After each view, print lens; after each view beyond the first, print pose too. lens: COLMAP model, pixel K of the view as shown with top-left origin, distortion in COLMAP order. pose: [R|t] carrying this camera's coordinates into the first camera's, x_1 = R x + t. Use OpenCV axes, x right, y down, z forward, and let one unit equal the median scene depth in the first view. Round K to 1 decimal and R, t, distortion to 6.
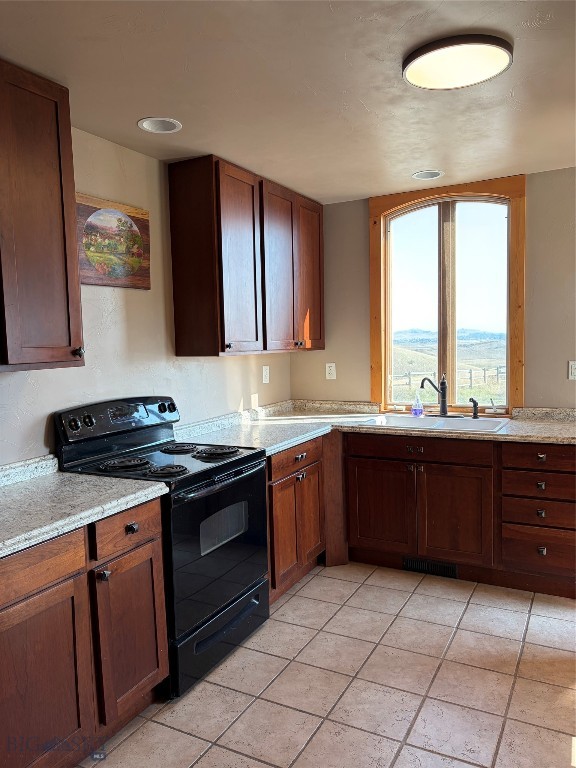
lens RADIAL K [[589.8, 0, 288.0], [0, 589.8, 384.0], [0, 0, 1]] dist [0.036541, -0.002047]
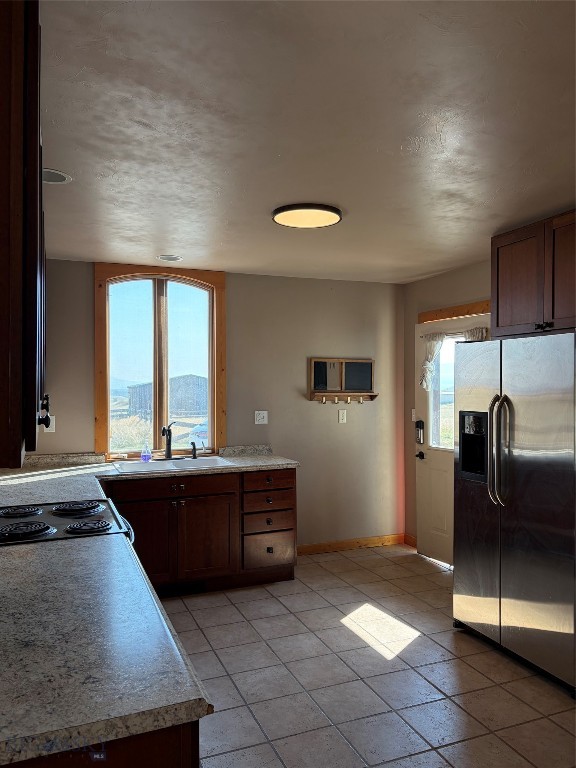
lens RADIAL K [[589.8, 0, 288.0], [0, 589.8, 384.0], [0, 0, 1]] dist [0.036541, -0.002047]
pose [[0.637978, 0.022202, 0.769734, -0.487539], [0.049999, 0.996281, -0.070177, 0.000280], [-0.768430, 0.083257, 0.634495, 0.066203]]
